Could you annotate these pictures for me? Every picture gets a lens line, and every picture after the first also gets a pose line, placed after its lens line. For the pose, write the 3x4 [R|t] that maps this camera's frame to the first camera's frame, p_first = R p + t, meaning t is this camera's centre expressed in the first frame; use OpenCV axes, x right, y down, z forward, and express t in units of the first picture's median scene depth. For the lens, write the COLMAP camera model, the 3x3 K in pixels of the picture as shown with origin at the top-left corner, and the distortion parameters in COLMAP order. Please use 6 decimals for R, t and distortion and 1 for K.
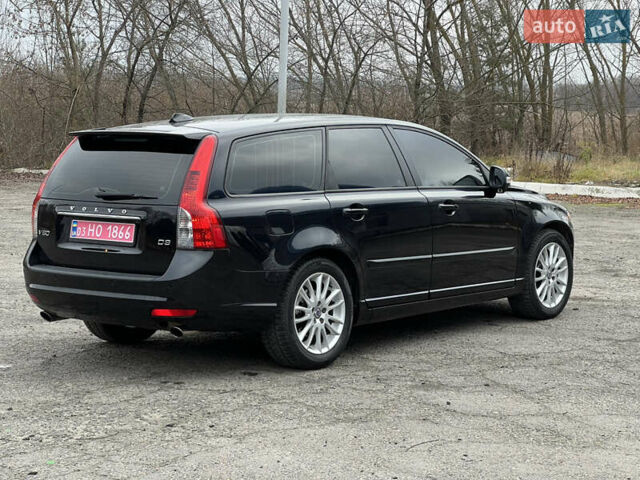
lens RADIAL K [[1398.1, 0, 335.6], [0, 1398.1, 241.3], [0, 0, 1]] dist [0.003933, 1.714749]
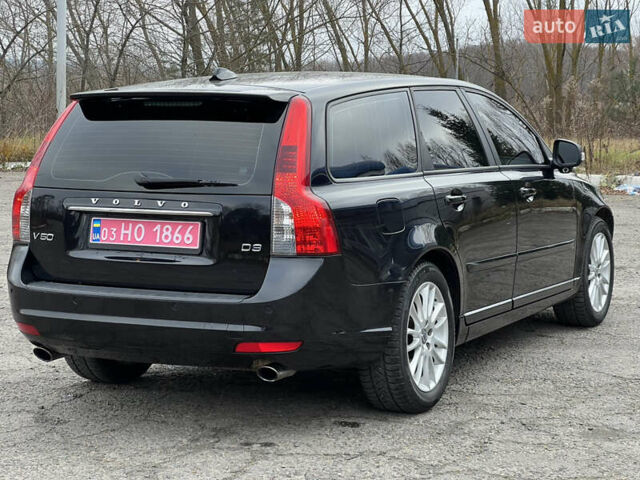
lens RADIAL K [[1398.1, 0, 335.6], [0, 1398.1, 241.3], [0, 0, 1]] dist [0.003933, 1.714749]
pose [[0.976282, -0.022428, 0.215336, -0.223017], [0.019836, 0.999703, 0.014192, -0.011040], [-0.215590, -0.009584, 0.976437, 0.289480]]
